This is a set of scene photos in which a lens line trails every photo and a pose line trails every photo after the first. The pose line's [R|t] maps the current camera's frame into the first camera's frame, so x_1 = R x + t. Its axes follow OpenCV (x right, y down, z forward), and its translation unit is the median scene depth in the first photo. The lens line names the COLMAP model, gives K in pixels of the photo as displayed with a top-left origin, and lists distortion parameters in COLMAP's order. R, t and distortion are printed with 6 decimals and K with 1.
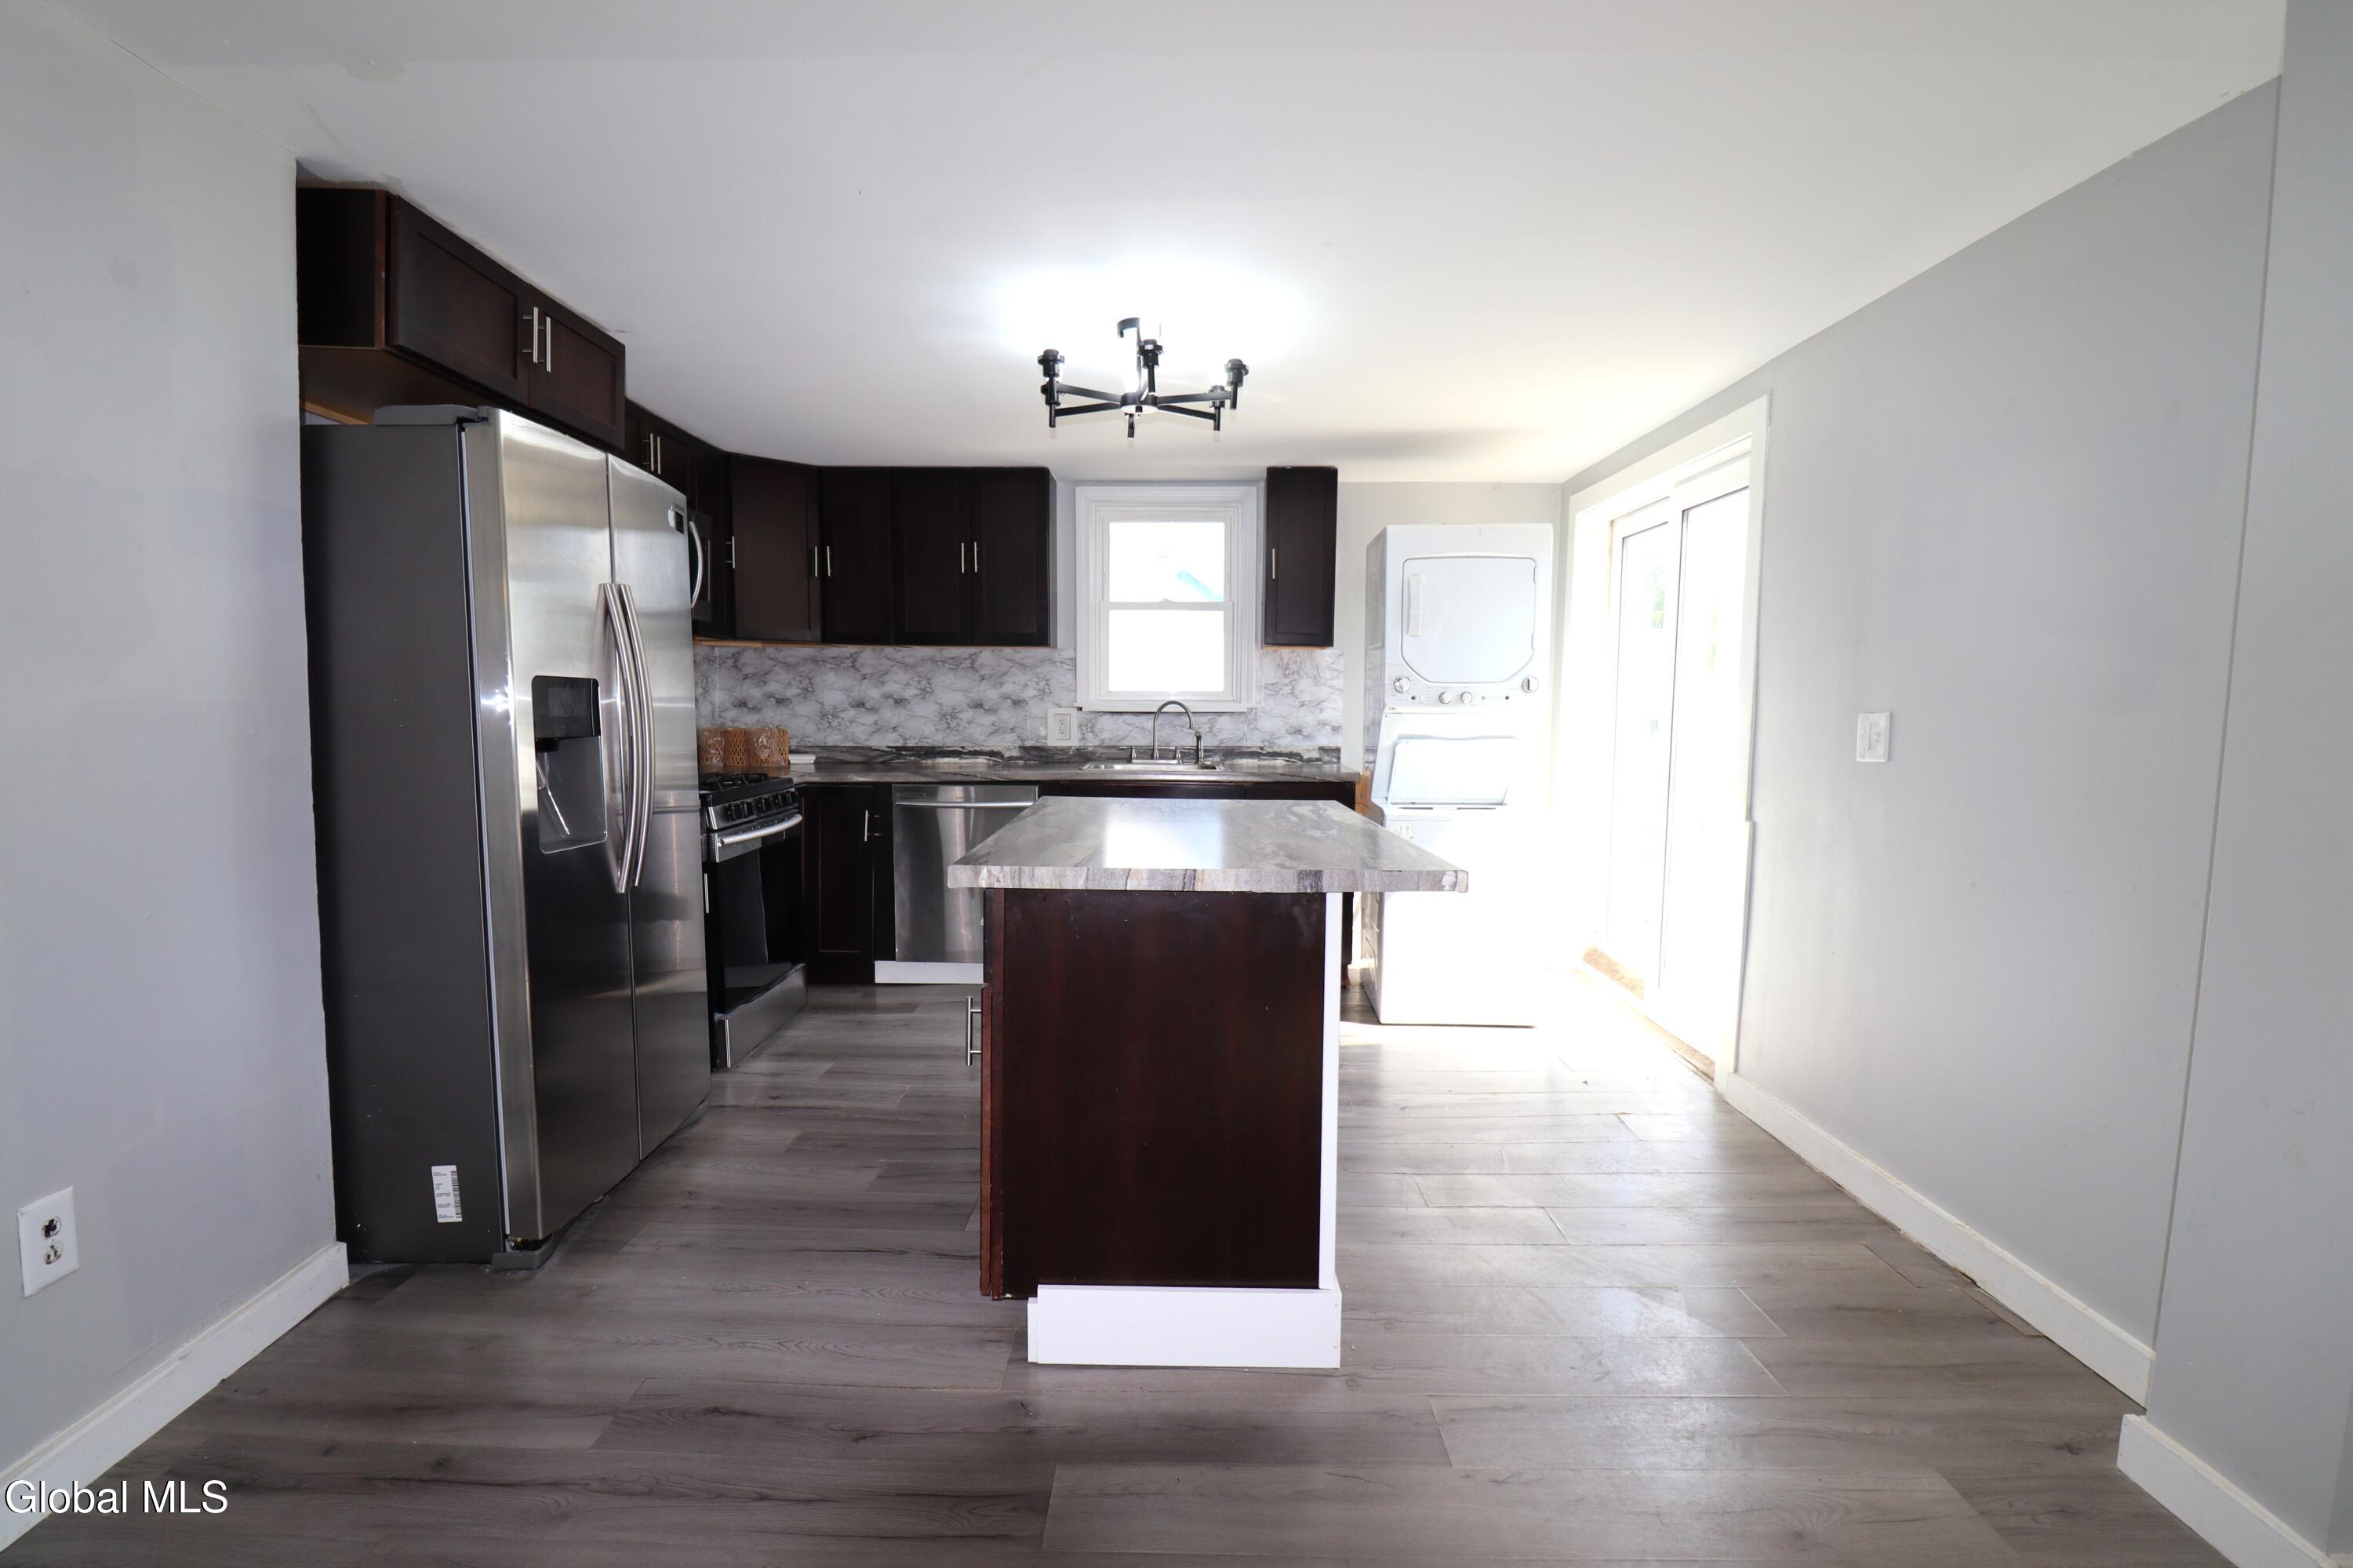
lens RADIAL K [[1086.5, 0, 1140.5], [0, 1086.5, 800.9], [0, 0, 1]] dist [-0.000393, -0.023928]
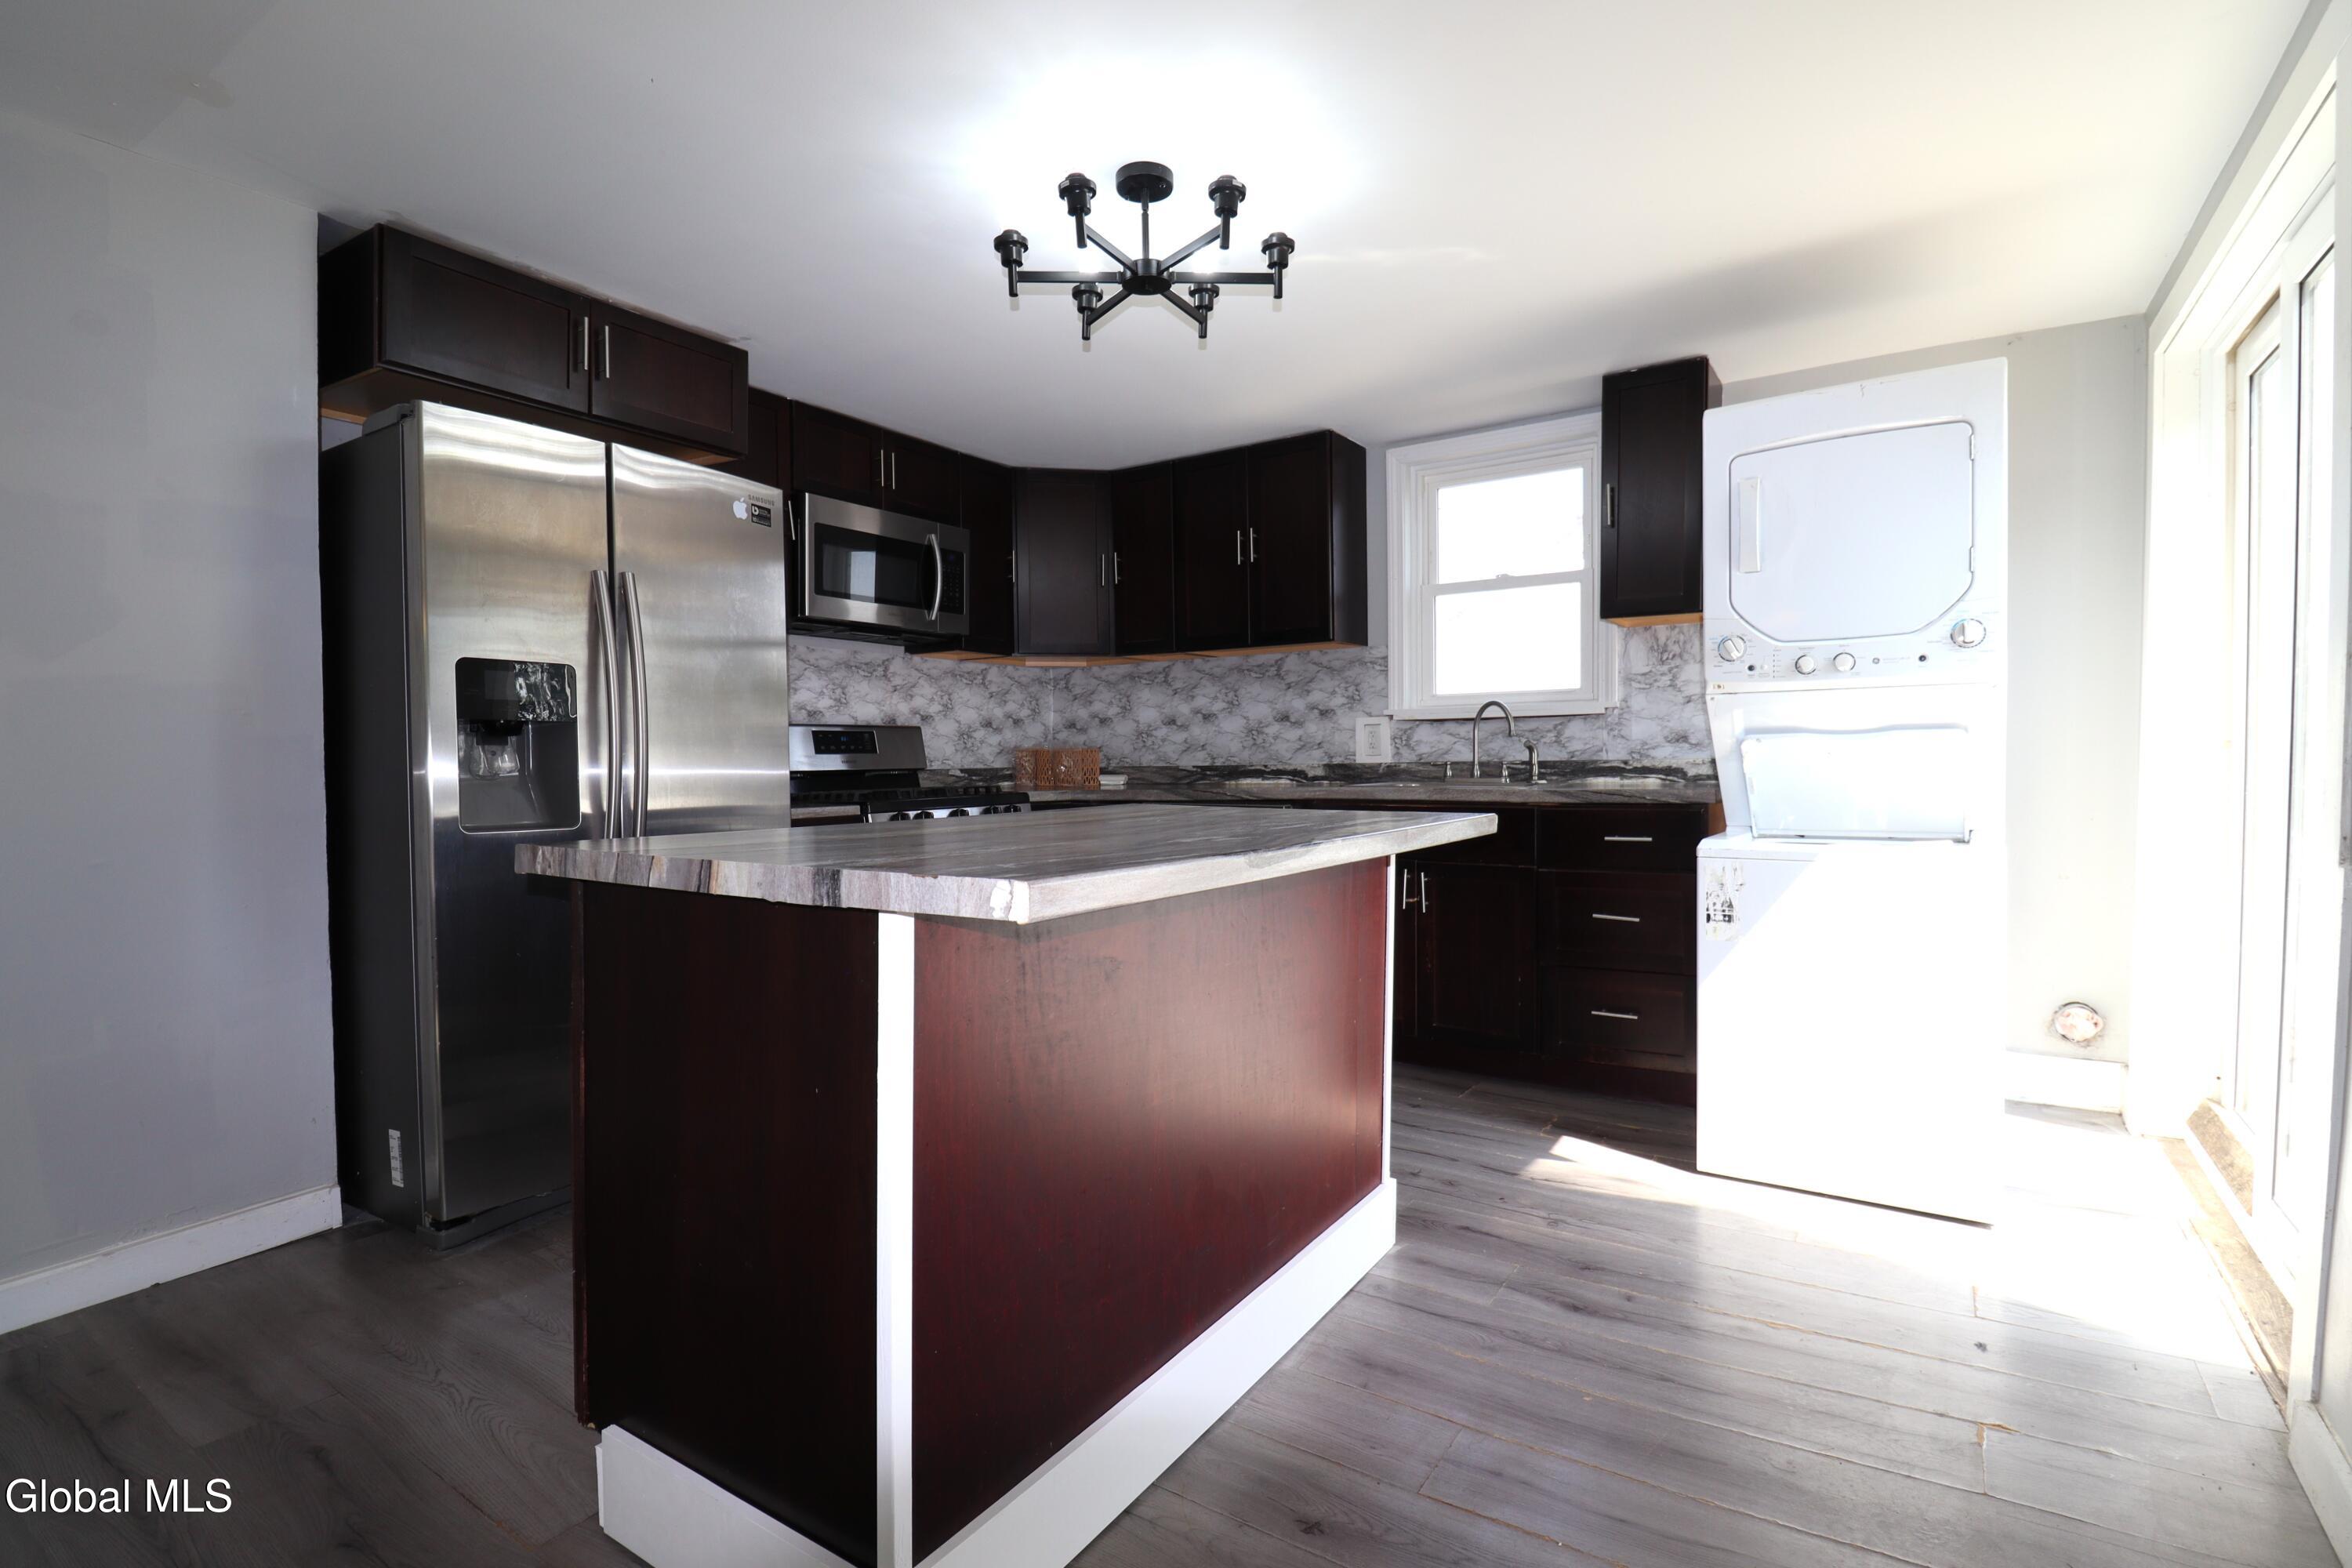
lens RADIAL K [[1087.2, 0, 1164.4], [0, 1087.2, 800.8], [0, 0, 1]] dist [0.001127, -0.013941]
pose [[0.845739, 0.006530, -0.533557, 0.236878], [-0.032482, 0.998701, -0.039263, 0.015950], [0.532608, 0.050537, 0.844852, 0.216674]]
